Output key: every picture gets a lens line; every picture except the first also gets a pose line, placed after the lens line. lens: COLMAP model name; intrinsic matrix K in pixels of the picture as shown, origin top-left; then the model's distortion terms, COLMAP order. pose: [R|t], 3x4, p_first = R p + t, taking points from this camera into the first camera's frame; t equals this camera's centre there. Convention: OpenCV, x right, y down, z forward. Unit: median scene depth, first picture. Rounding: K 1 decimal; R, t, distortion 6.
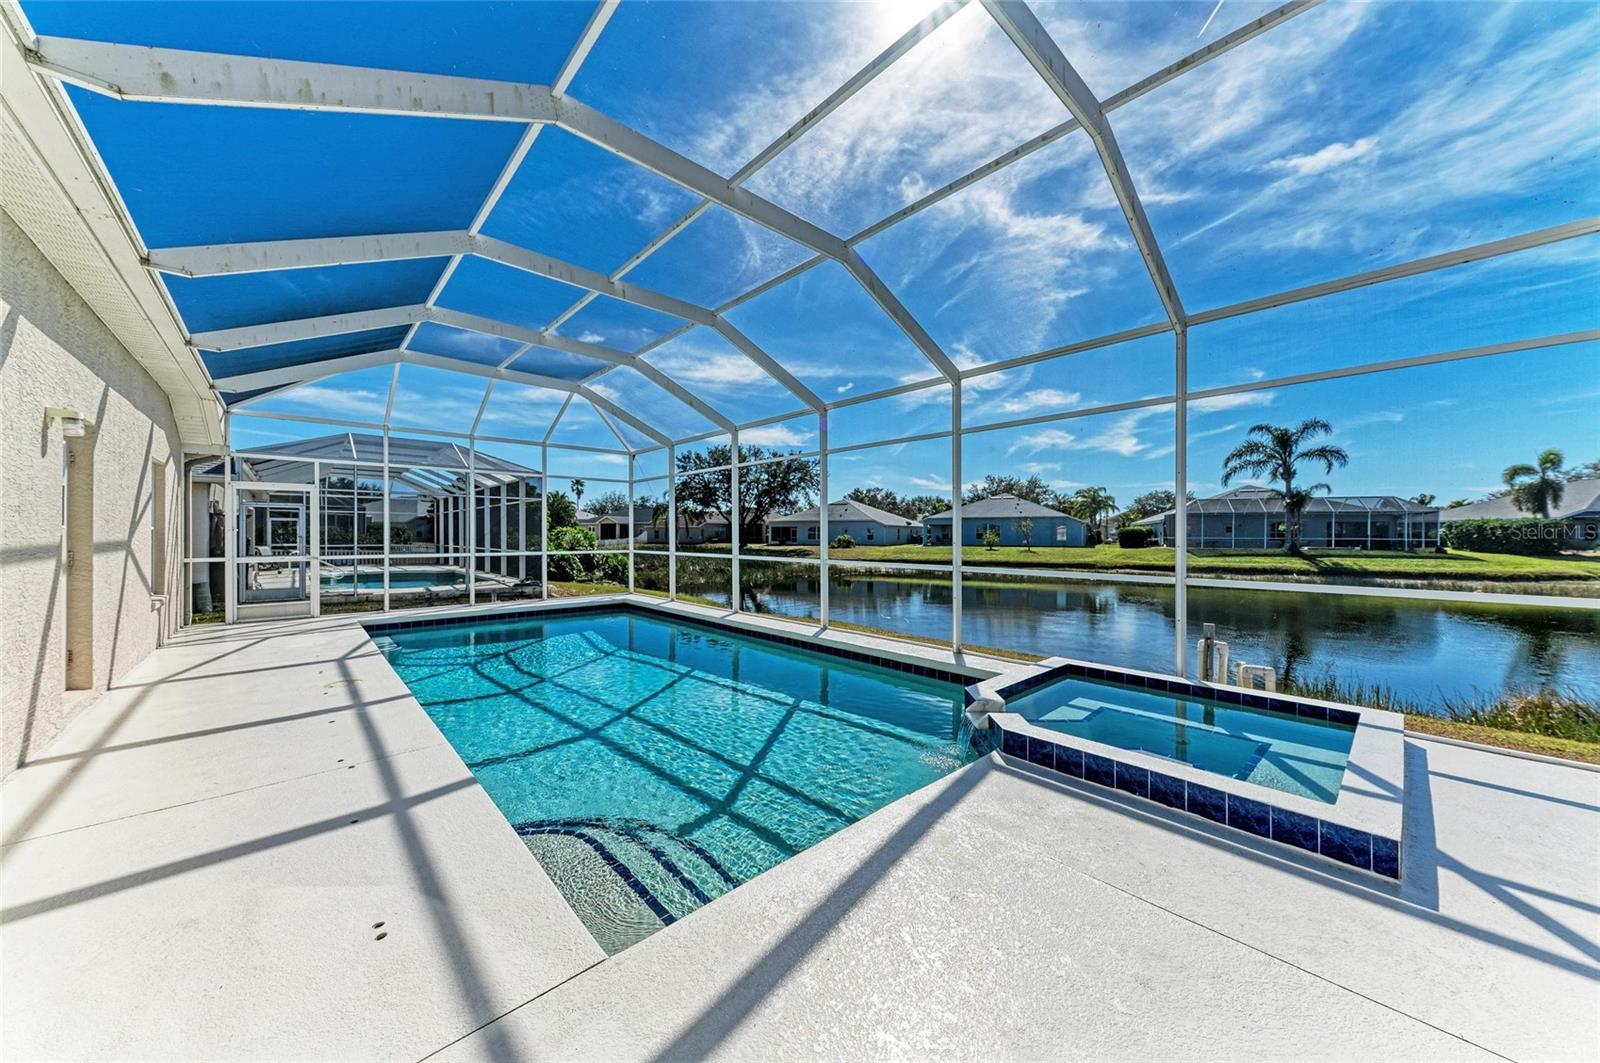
lens RADIAL K [[564.0, 0, 800.0], [0, 564.0, 531.5], [0, 0, 1]] dist [-0.000394, -0.000132]
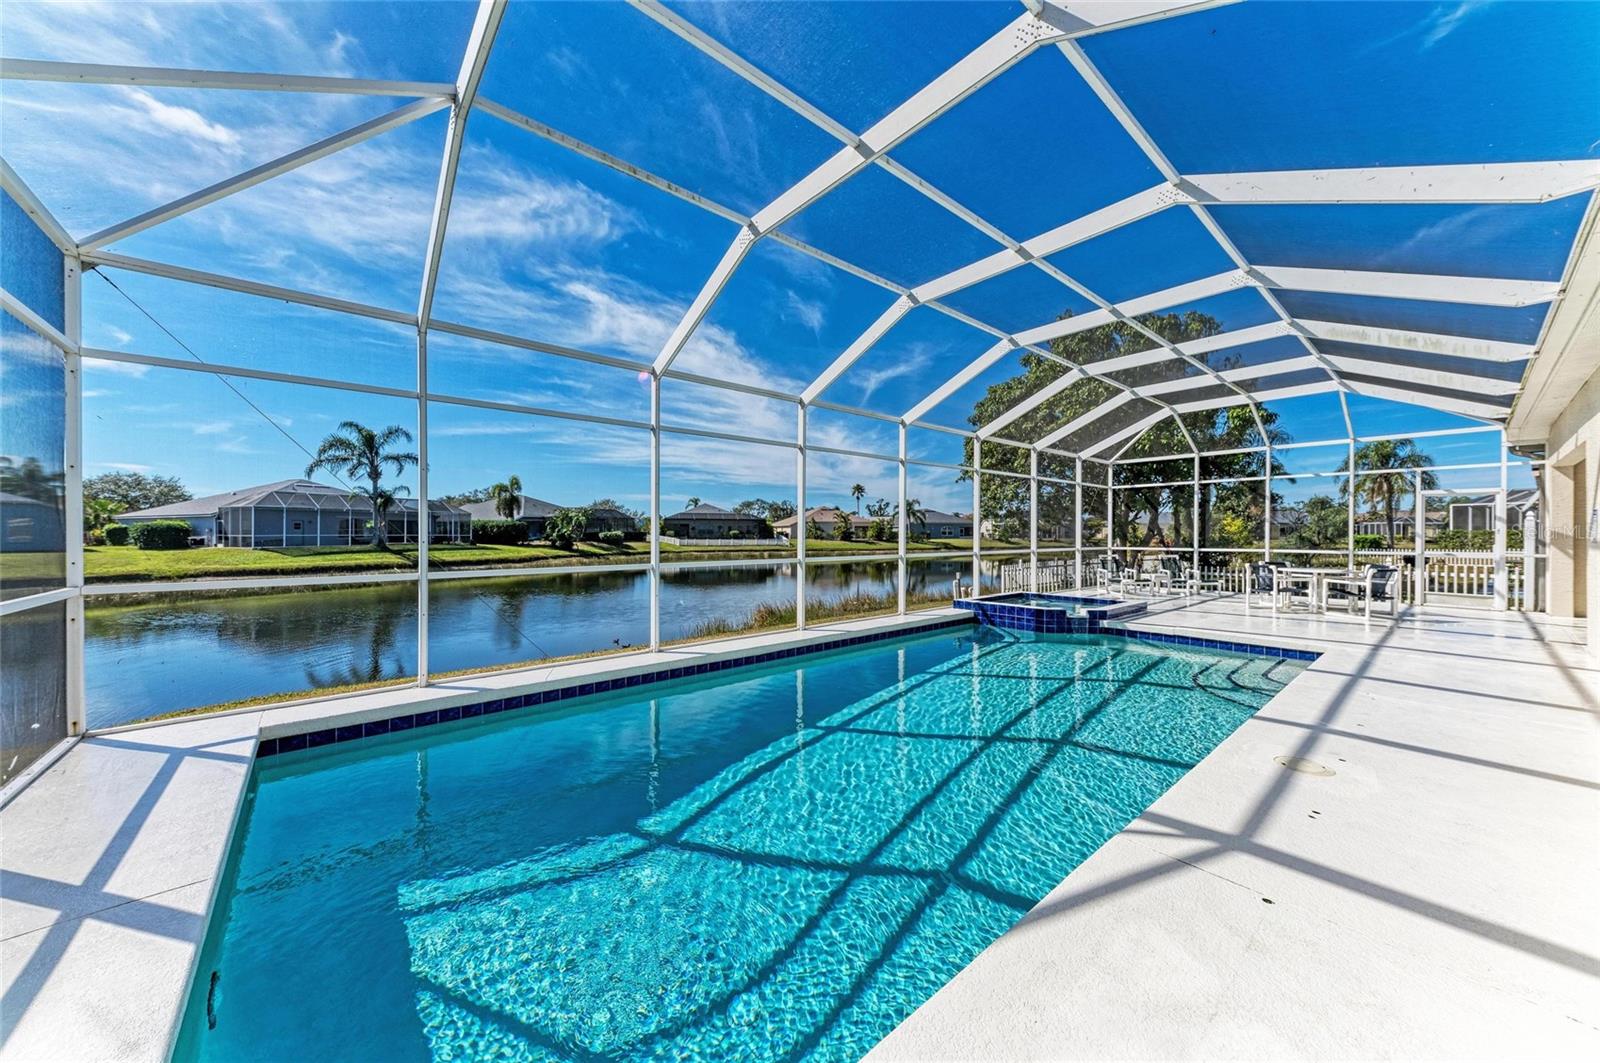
lens RADIAL K [[564.0, 0, 800.0], [0, 564.0, 531.5], [0, 0, 1]] dist [-0.000394, -0.000132]
pose [[0.037611, -0.000466, 0.999292, -0.119467], [-0.005629, 0.999984, 0.000678, 0.000268], [-0.999277, -0.005650, 0.037608, 0.124164]]
